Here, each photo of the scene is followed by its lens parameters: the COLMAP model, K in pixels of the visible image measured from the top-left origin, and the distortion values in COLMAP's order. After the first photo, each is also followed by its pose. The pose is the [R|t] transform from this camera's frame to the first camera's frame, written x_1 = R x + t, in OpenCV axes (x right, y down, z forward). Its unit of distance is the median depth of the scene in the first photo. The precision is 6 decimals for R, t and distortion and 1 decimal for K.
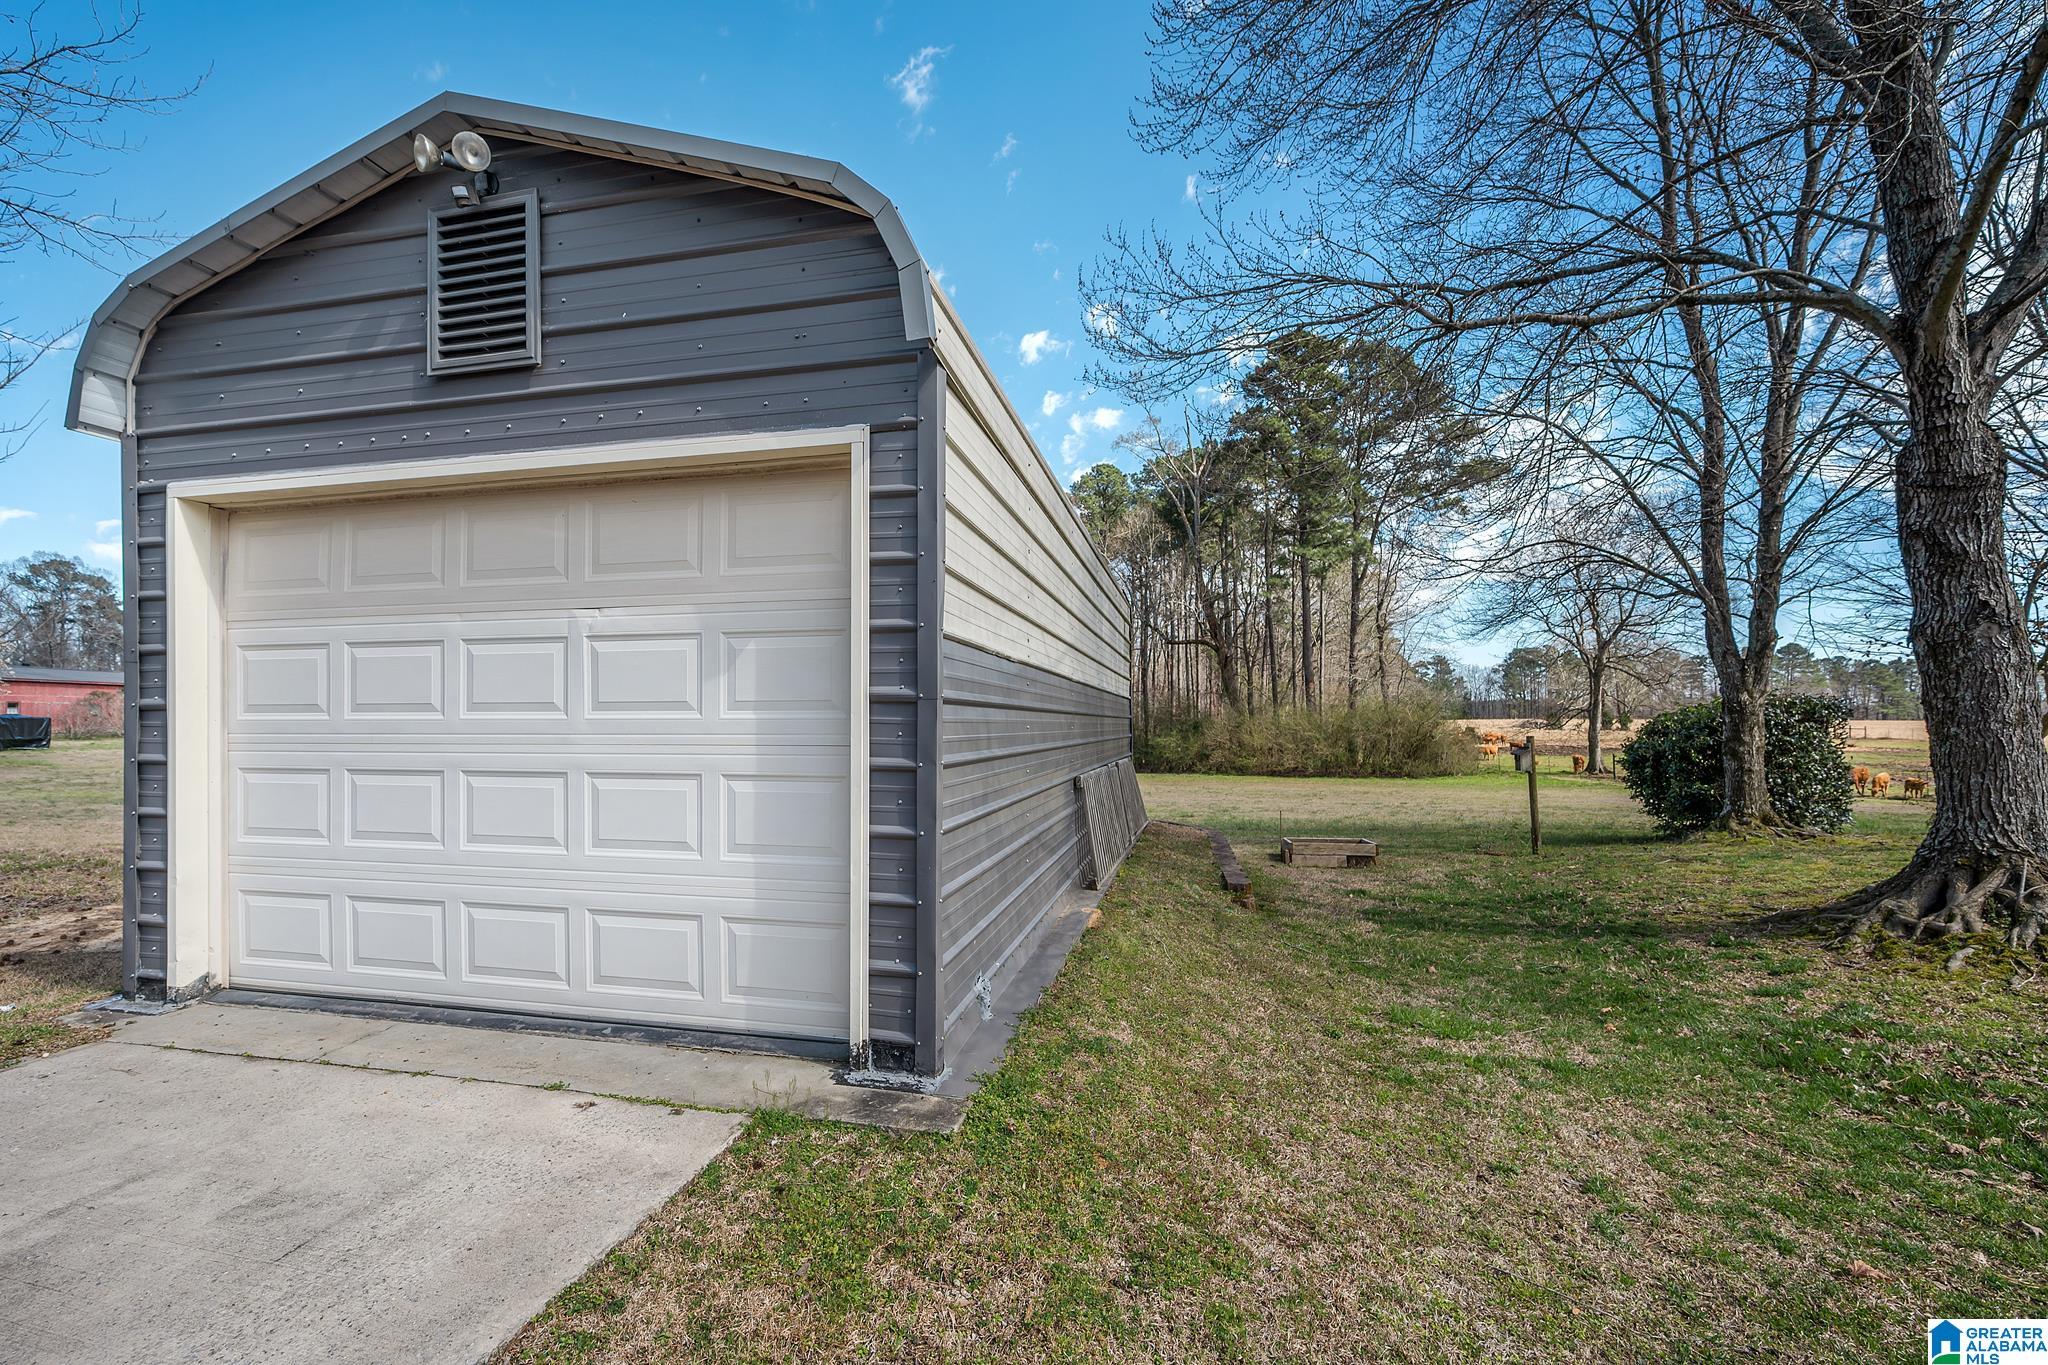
lens RADIAL K [[809.2, 0, 1020.3], [0, 809.2, 716.7], [0, 0, 1]] dist [0.000713, 0.000030]
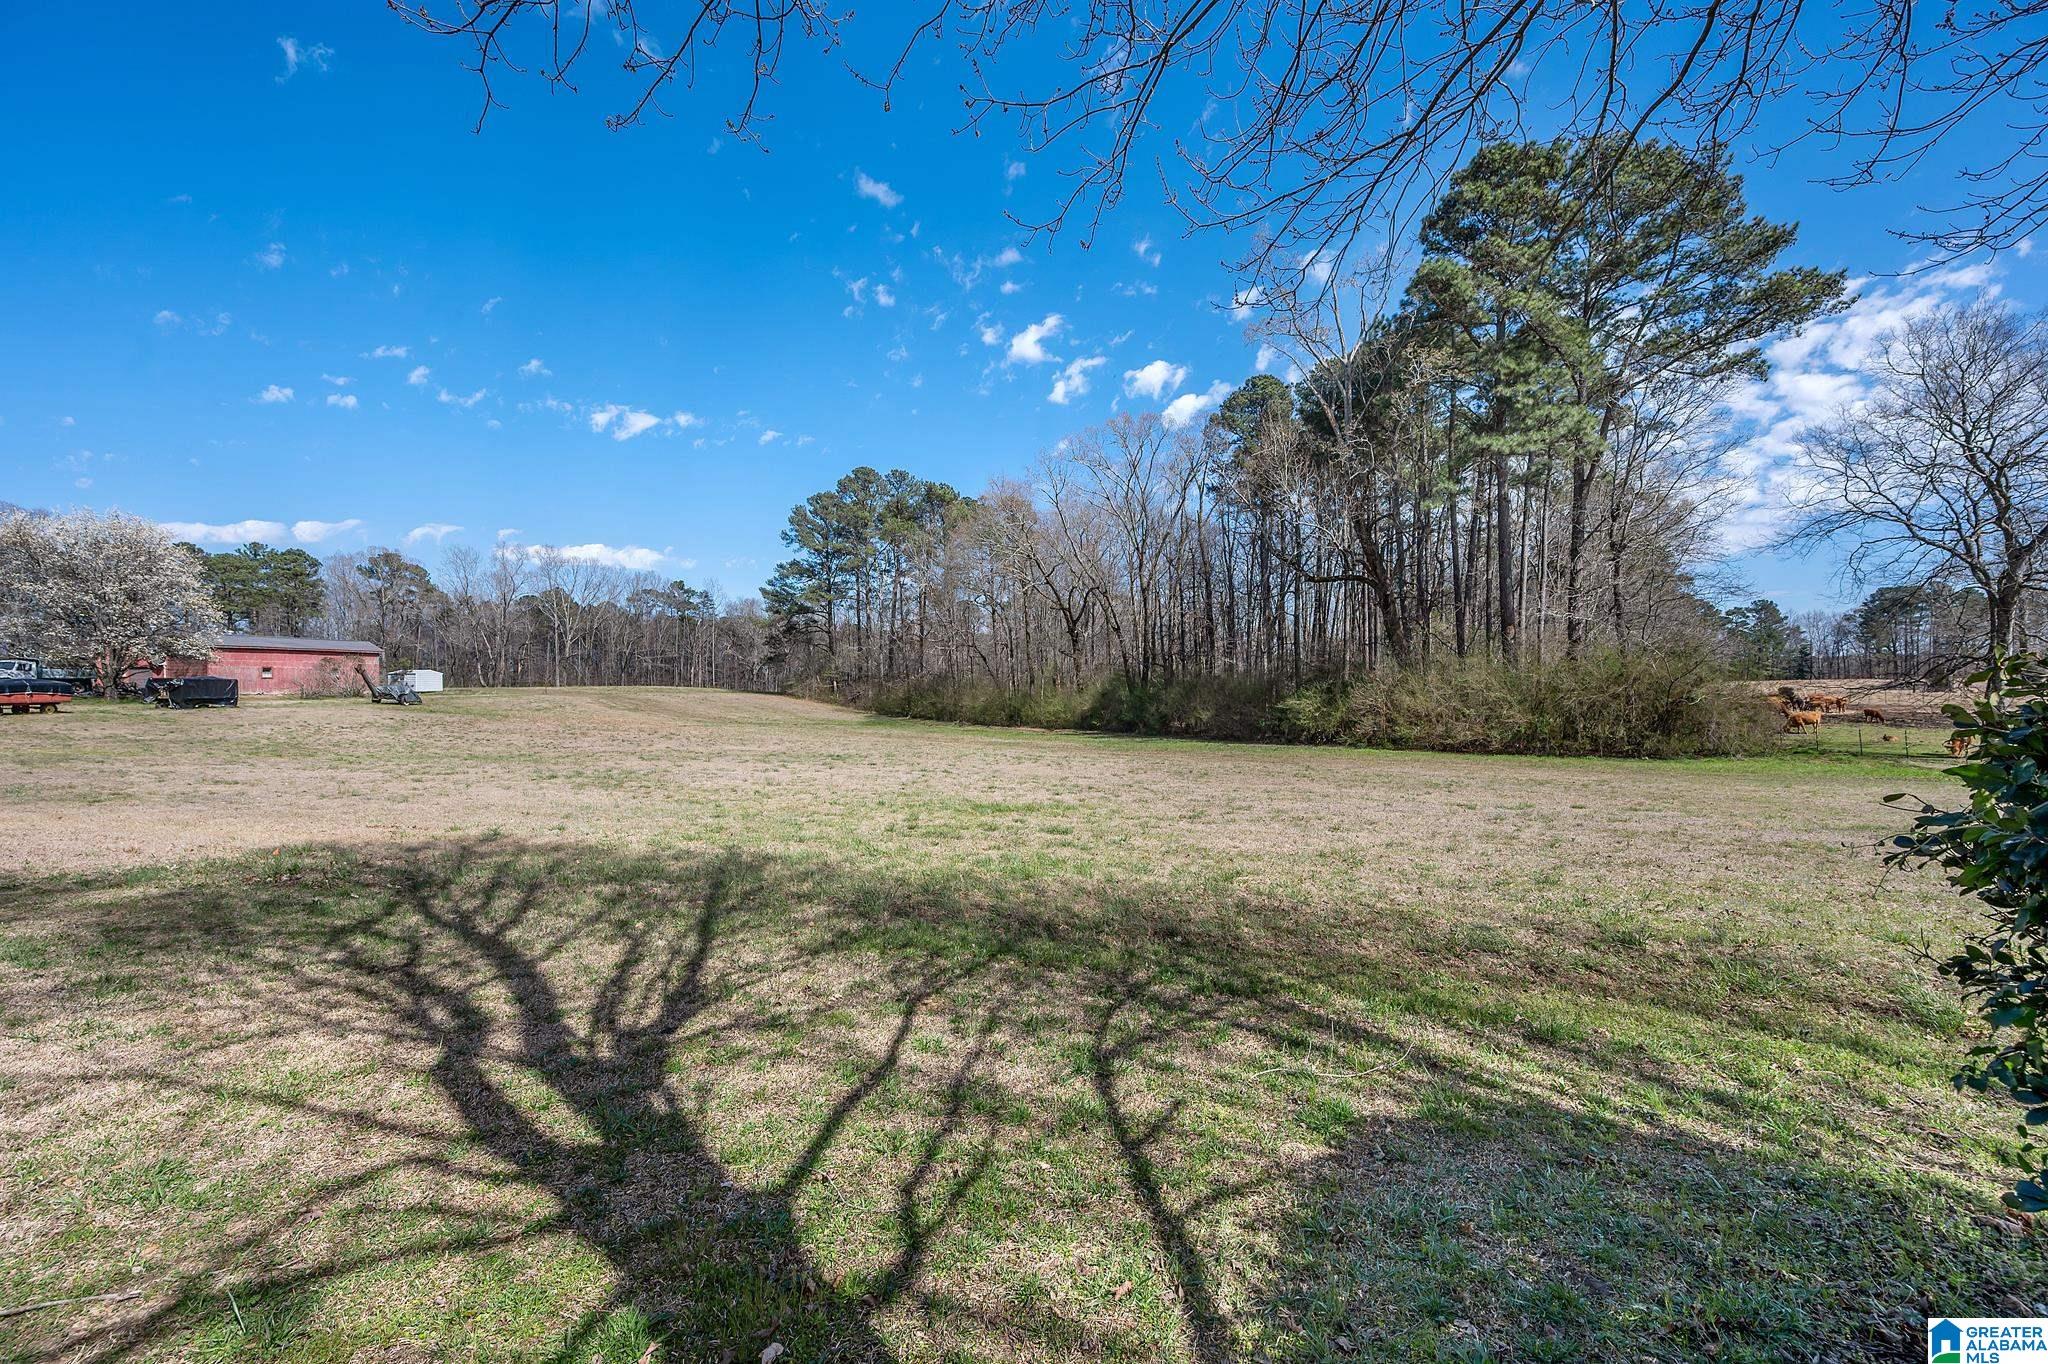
lens RADIAL K [[812.8, 0, 1023.2], [0, 812.8, 692.2], [0, 0, 1]] dist [0.000277, -0.000099]
pose [[0.964757, -0.000142, -0.263143, 0.128942], [0.003936, 0.999896, 0.013889, 0.006582], [0.263113, -0.014435, 0.964657, 0.170427]]
